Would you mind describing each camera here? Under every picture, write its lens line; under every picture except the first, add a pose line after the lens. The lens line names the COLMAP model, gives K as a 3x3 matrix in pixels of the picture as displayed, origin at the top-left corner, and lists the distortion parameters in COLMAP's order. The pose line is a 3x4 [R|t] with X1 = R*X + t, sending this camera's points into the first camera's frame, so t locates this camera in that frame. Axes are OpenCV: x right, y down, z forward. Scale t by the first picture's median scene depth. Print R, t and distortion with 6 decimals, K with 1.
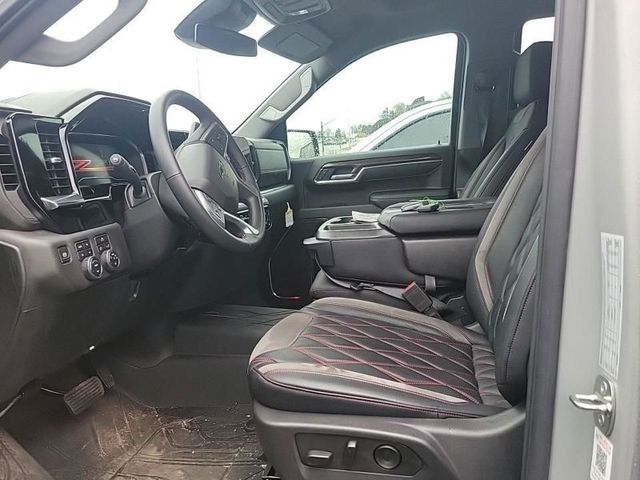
lens RADIAL K [[483.8, 0, 320.0], [0, 483.8, 240.0], [0, 0, 1]] dist [0.027055, 0.000832]
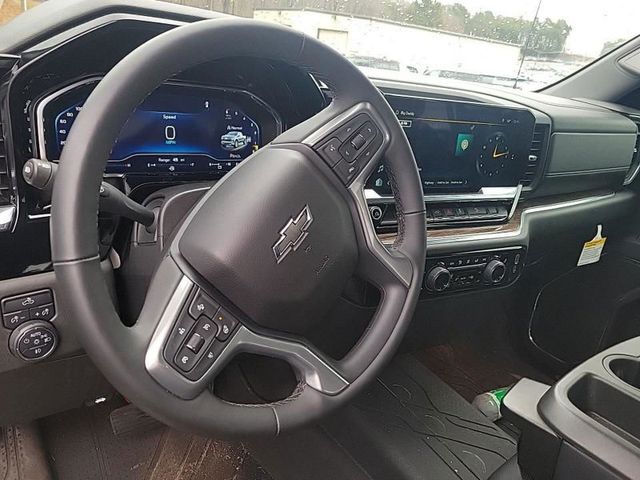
lens RADIAL K [[483.8, 0, 320.0], [0, 483.8, 240.0], [0, 0, 1]] dist [0.027055, 0.000832]
pose [[0.726149, 0.389814, -0.566351, 0.049493], [-0.277536, 0.919834, 0.277270, -0.249142], [0.629032, -0.044157, 0.776124, 0.657994]]
